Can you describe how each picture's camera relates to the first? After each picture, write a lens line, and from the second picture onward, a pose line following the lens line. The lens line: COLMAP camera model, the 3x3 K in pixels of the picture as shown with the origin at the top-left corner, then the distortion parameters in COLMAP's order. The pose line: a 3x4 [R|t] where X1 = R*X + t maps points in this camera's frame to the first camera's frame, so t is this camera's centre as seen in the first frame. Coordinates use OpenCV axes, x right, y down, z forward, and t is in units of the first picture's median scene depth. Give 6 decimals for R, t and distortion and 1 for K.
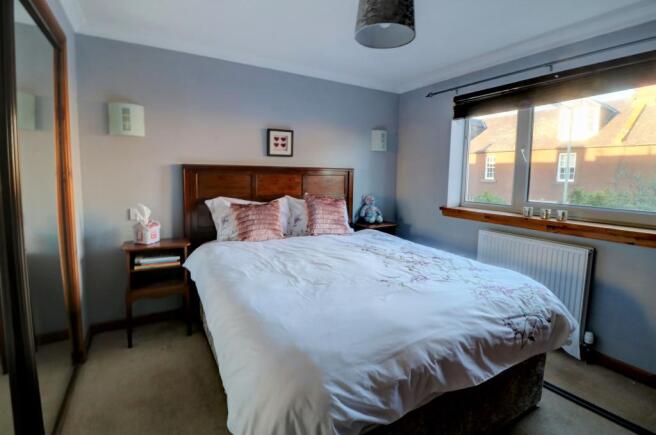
lens RADIAL K [[311.0, 0, 329.6], [0, 311.0, 198.9], [0, 0, 1]] dist [-0.002480, -0.000163]
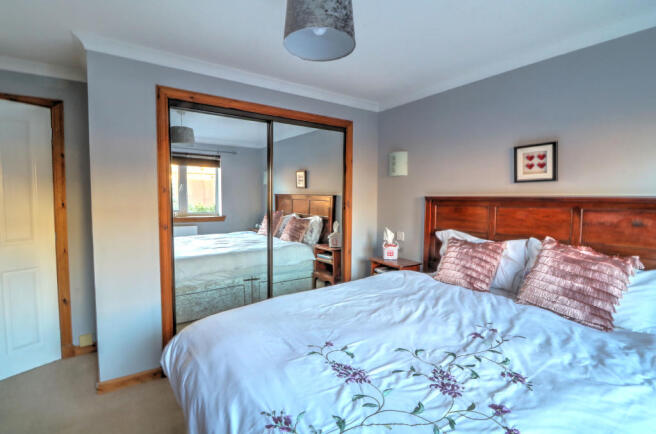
lens RADIAL K [[309.4, 0, 327.8], [0, 309.4, 208.4], [0, 0, 1]] dist [-0.000263, -0.000098]
pose [[0.077675, 0.023078, -0.996712, 0.532545], [-0.085563, 0.996198, 0.016398, -0.050822], [0.993300, 0.084008, 0.079354, 0.510508]]
